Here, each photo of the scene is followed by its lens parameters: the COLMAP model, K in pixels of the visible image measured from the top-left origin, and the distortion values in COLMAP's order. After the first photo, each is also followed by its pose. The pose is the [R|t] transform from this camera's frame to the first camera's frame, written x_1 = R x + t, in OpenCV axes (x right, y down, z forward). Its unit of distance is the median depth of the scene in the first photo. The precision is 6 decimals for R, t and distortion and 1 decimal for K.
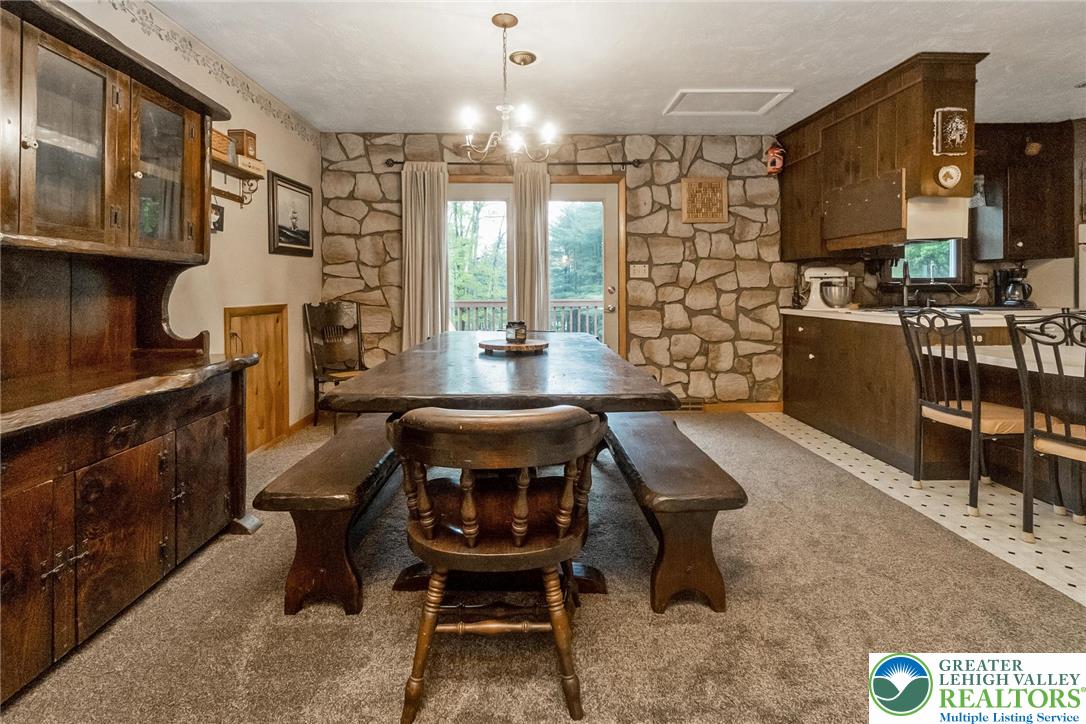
lens RADIAL K [[505.4, 0, 547.3], [0, 505.4, 288.9], [0, 0, 1]] dist [-0.000878, 0.000180]
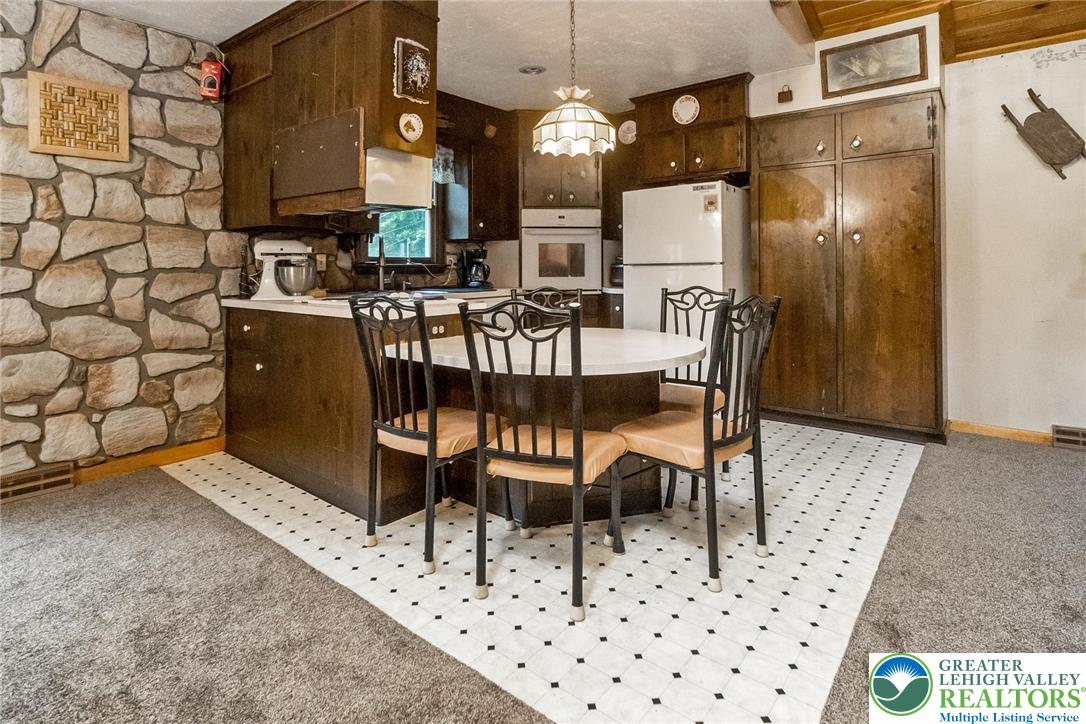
lens RADIAL K [[555.9, 0, 540.4], [0, 555.9, 258.6], [0, 0, 1]] dist [-0.003483, -0.000466]
pose [[0.660961, 0.013536, 0.750298, 0.184658], [0.003265, 0.999776, -0.020912, 0.001476], [-0.750413, 0.016272, 0.660769, 0.182029]]
